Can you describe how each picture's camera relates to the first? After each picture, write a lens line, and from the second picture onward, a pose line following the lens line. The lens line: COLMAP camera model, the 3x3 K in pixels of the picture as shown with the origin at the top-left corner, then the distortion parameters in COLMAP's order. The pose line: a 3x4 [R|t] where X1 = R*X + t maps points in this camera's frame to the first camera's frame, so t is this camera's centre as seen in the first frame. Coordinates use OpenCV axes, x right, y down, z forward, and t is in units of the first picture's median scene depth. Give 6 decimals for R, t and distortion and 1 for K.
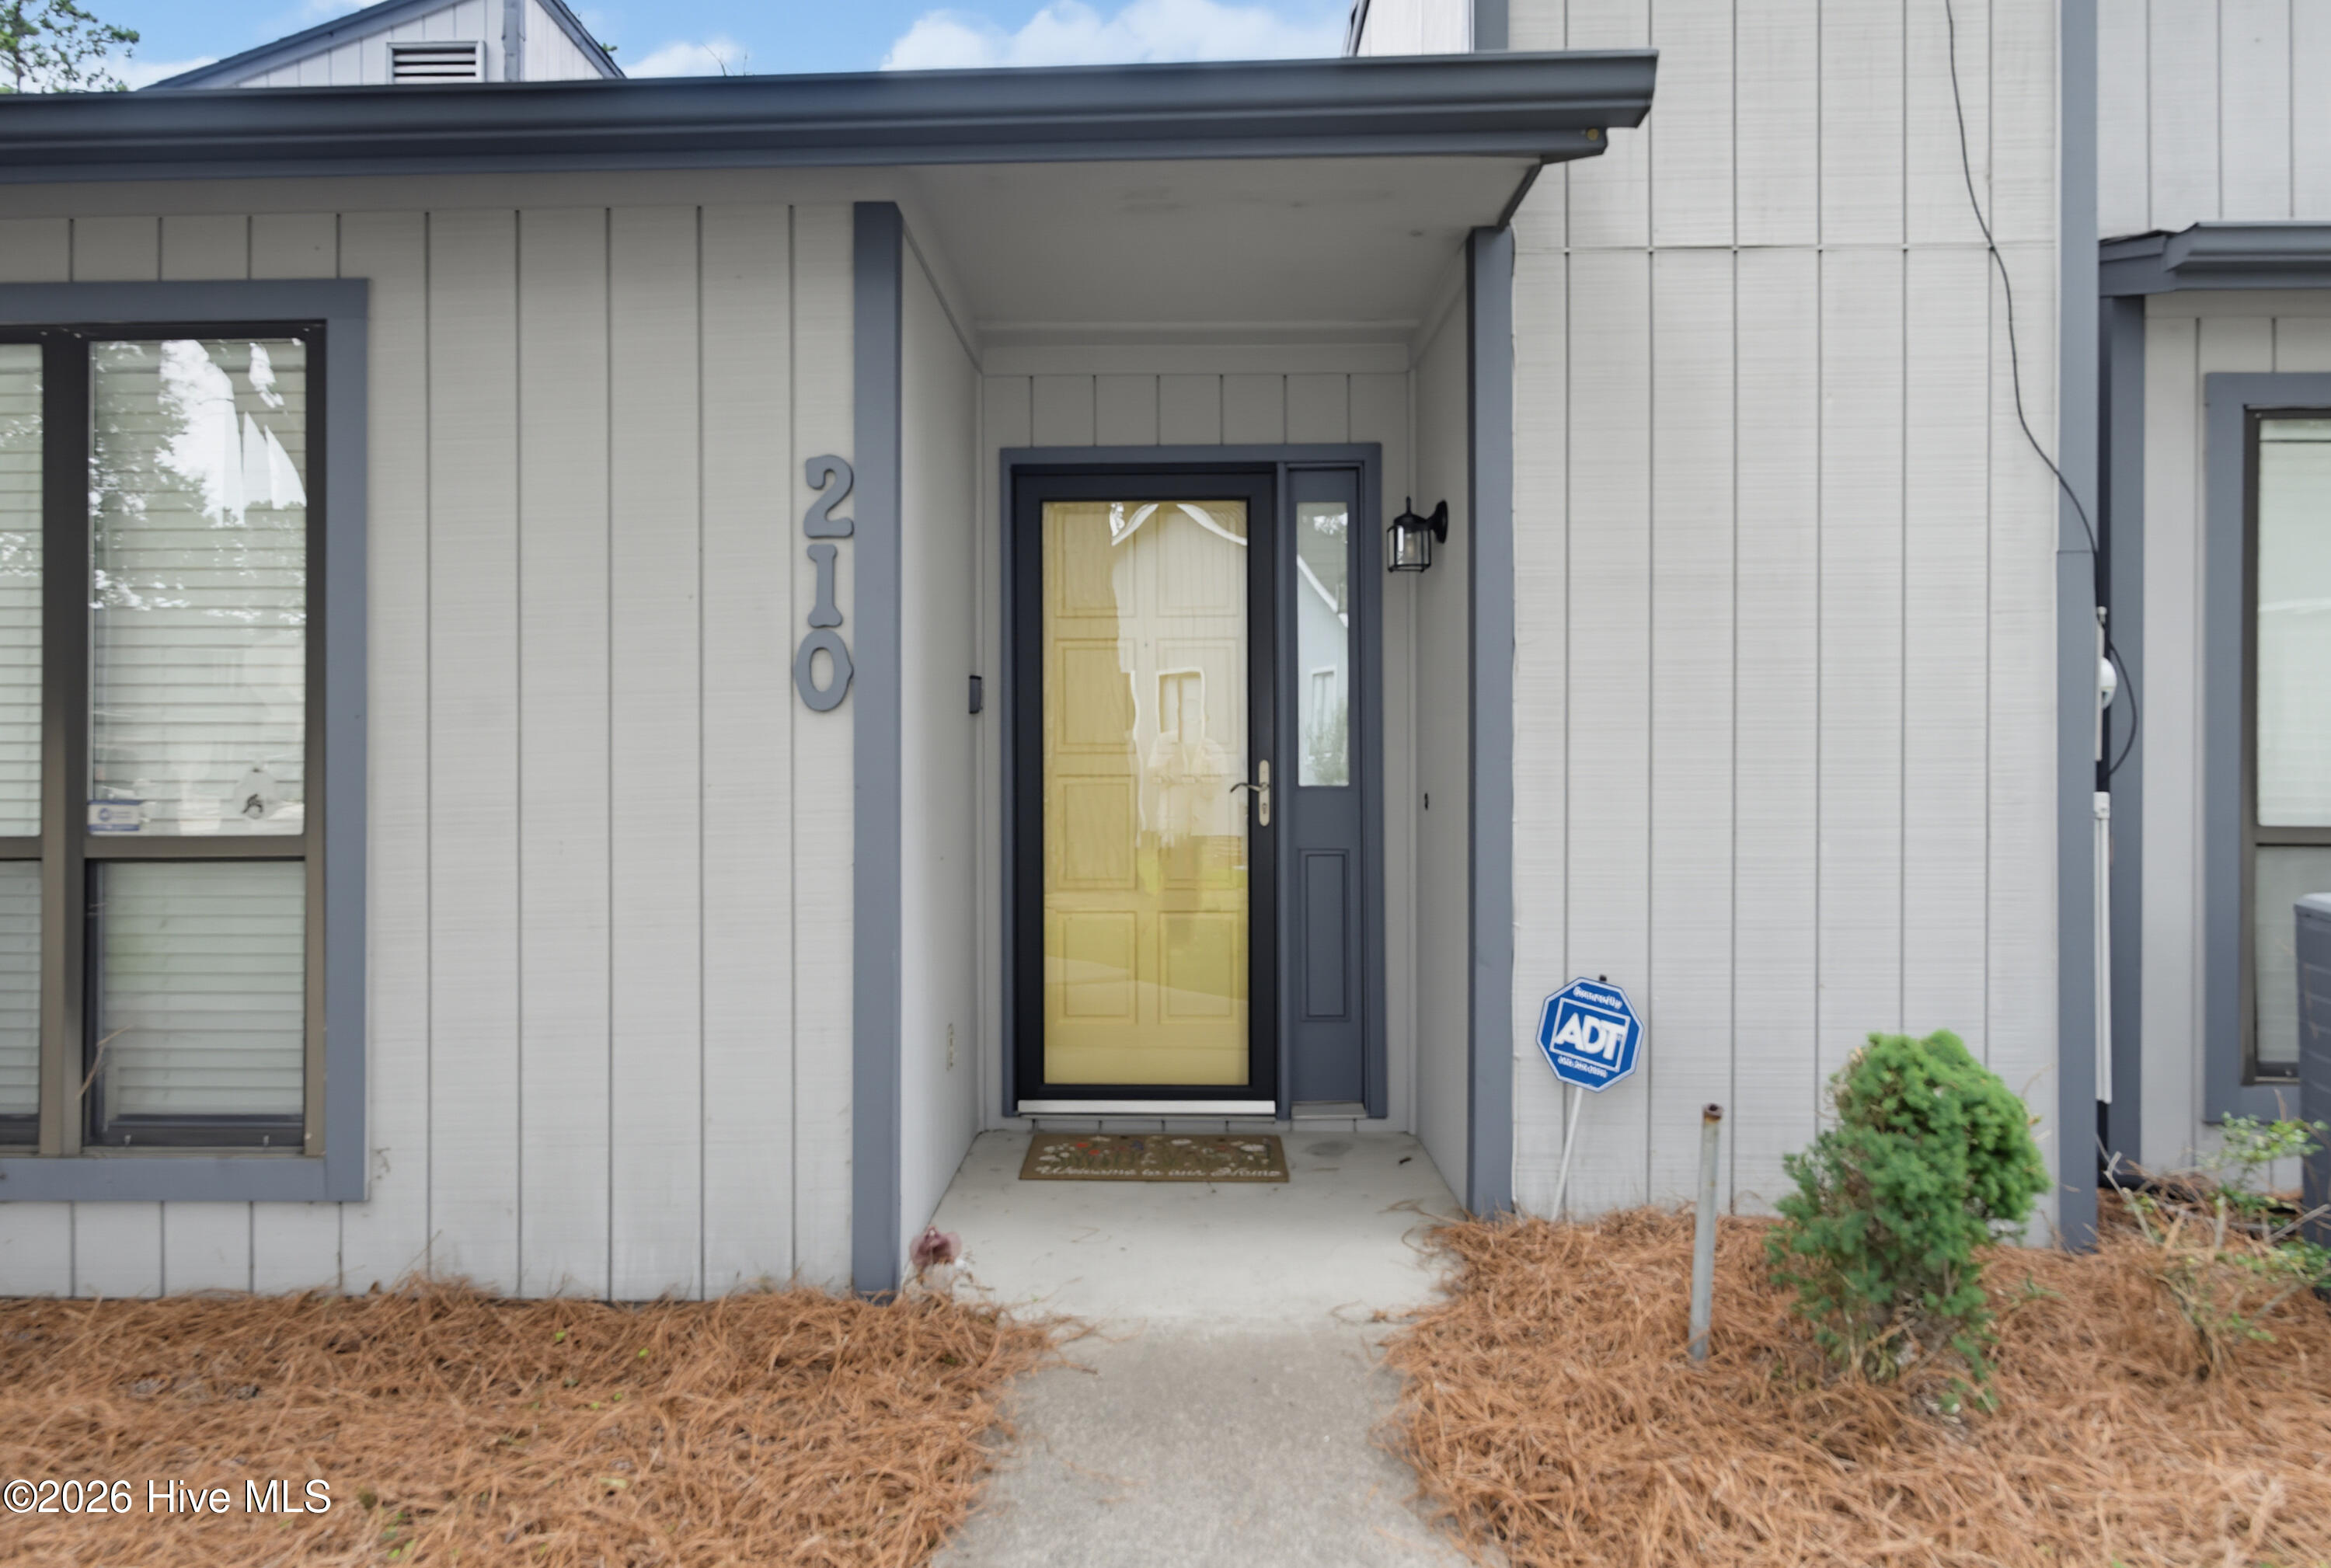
lens RADIAL K [[1450.7, 0, 1131.0], [0, 1450.7, 753.5], [0, 0, 1]] dist [0.003857, 0.001425]
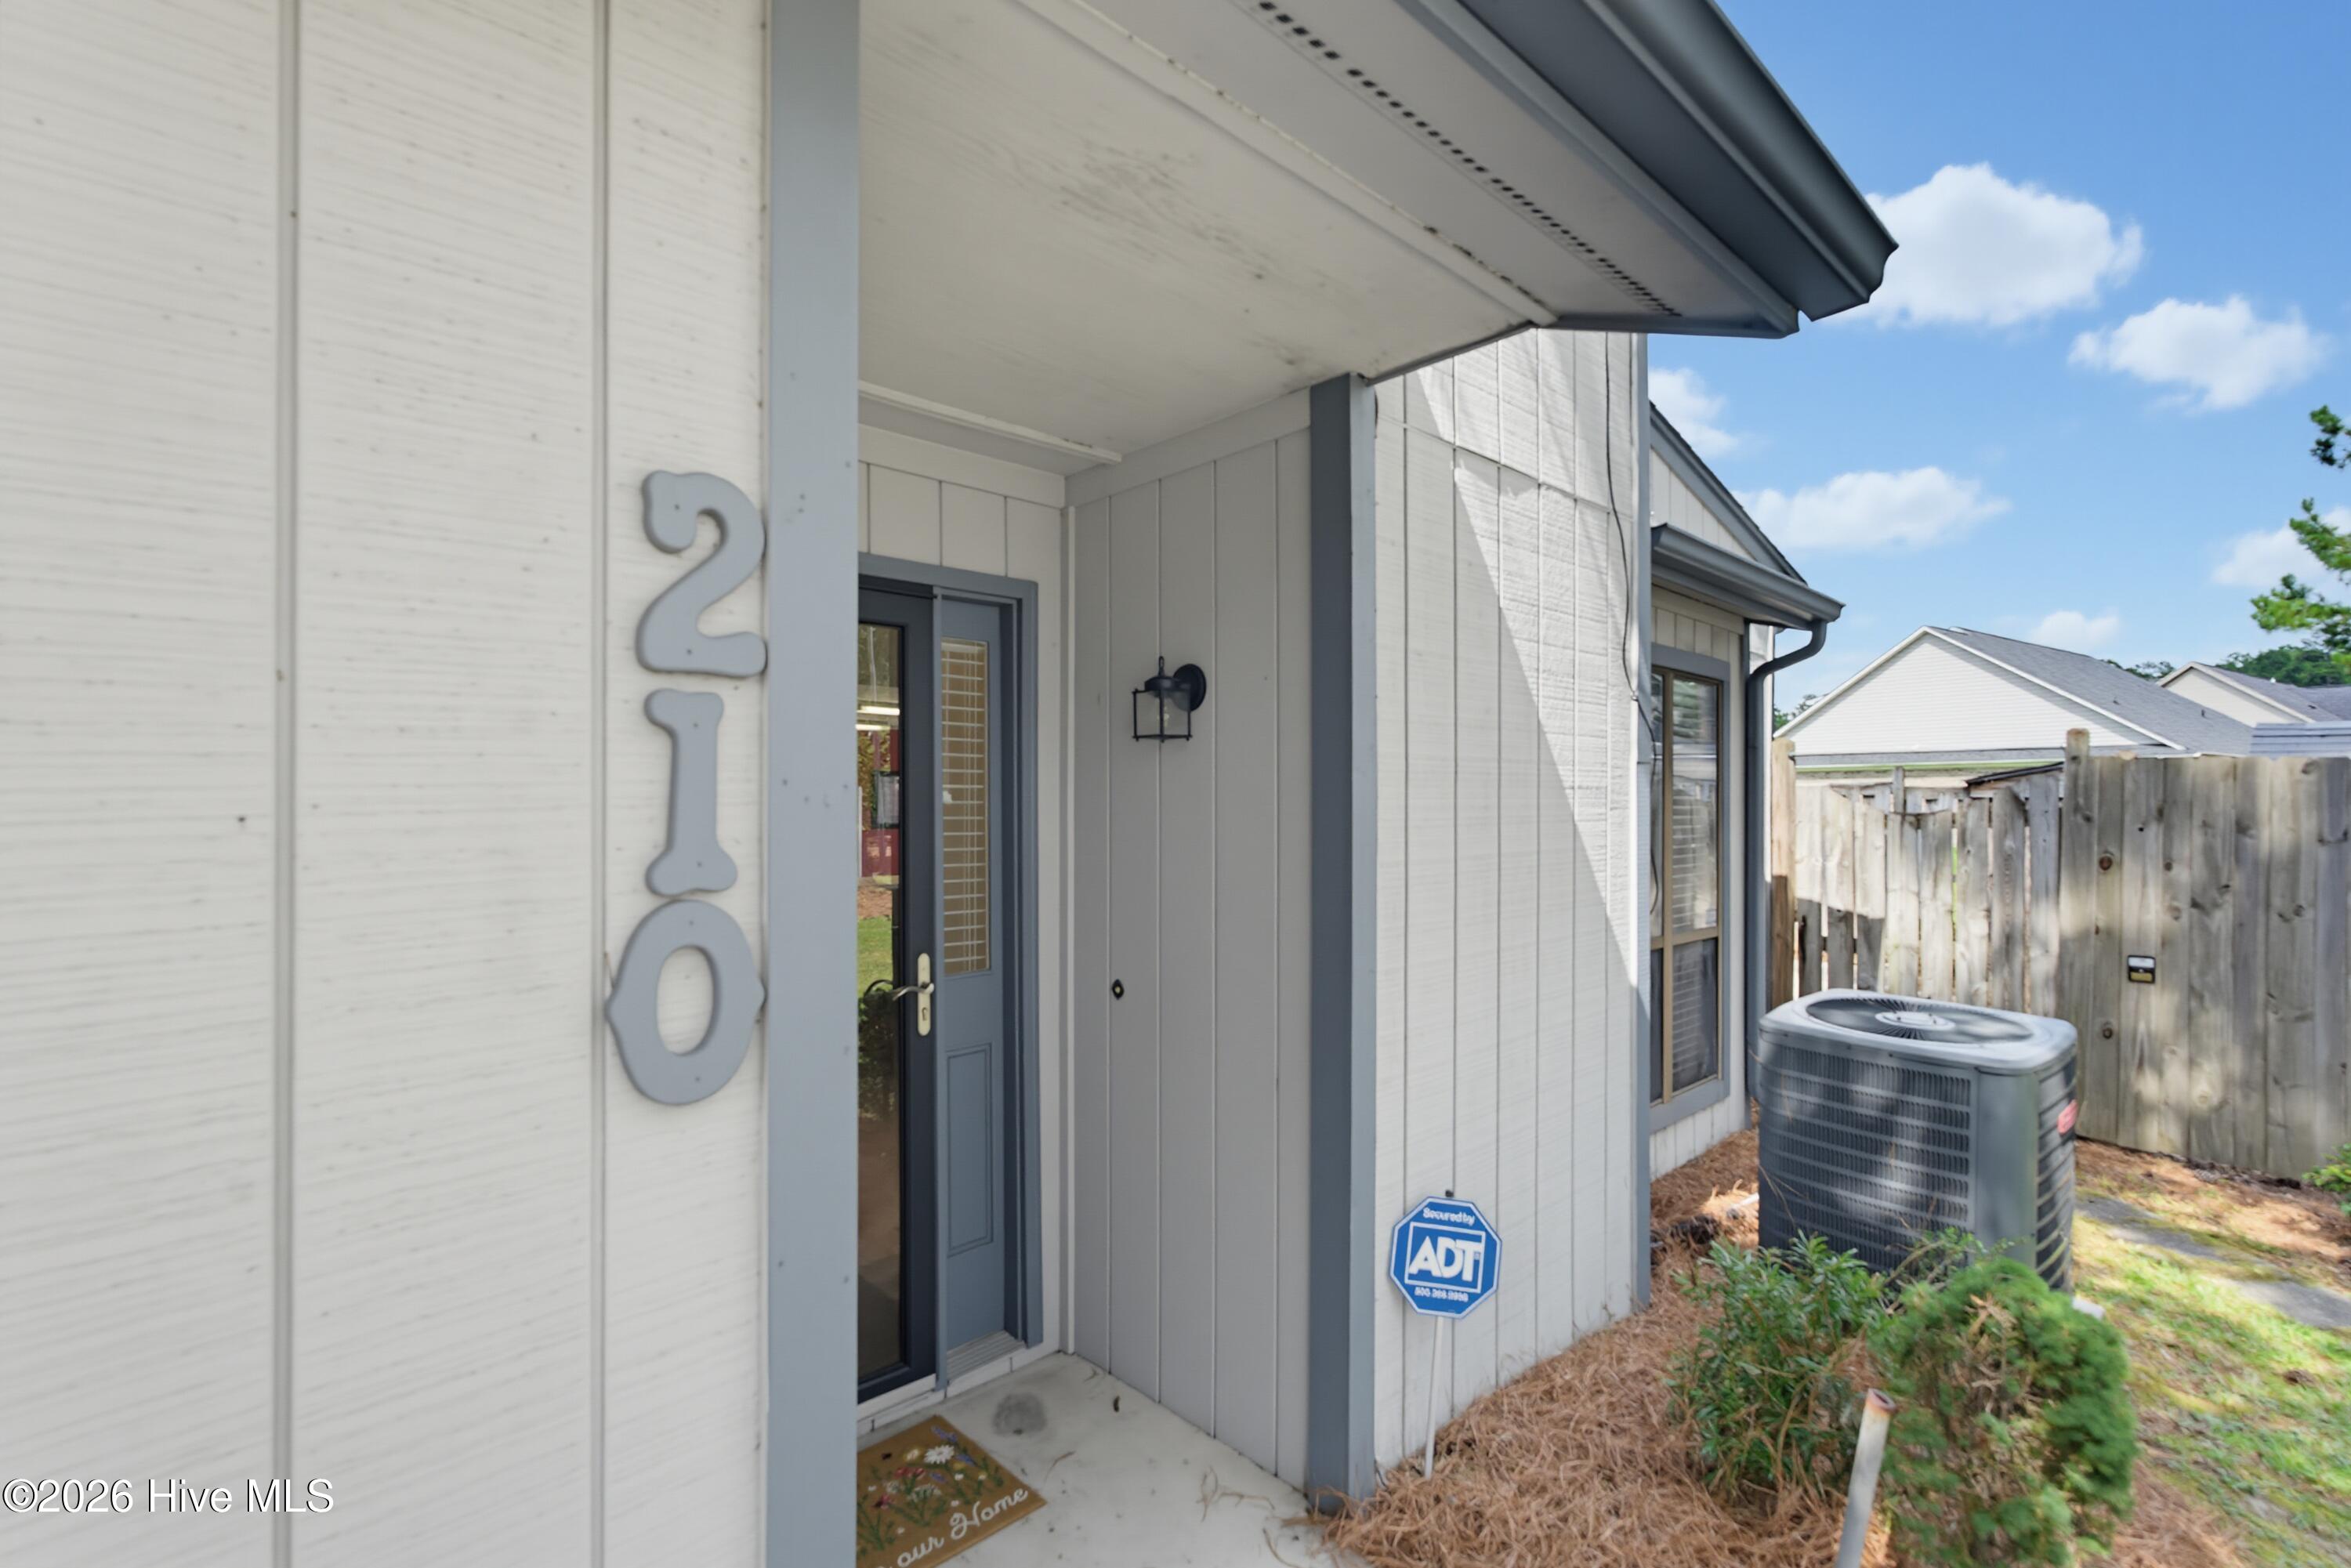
lens RADIAL K [[1064.7, 0, 1186.1], [0, 1064.7, 801.6], [0, 0, 1]] dist [-0.000538, 0.000879]
pose [[0.699623, 0.001483, 0.714511, -0.346863], [0.000520, 0.999997, -0.002584, -0.118924], [-0.714512, 0.002179, 0.699620, 0.729254]]
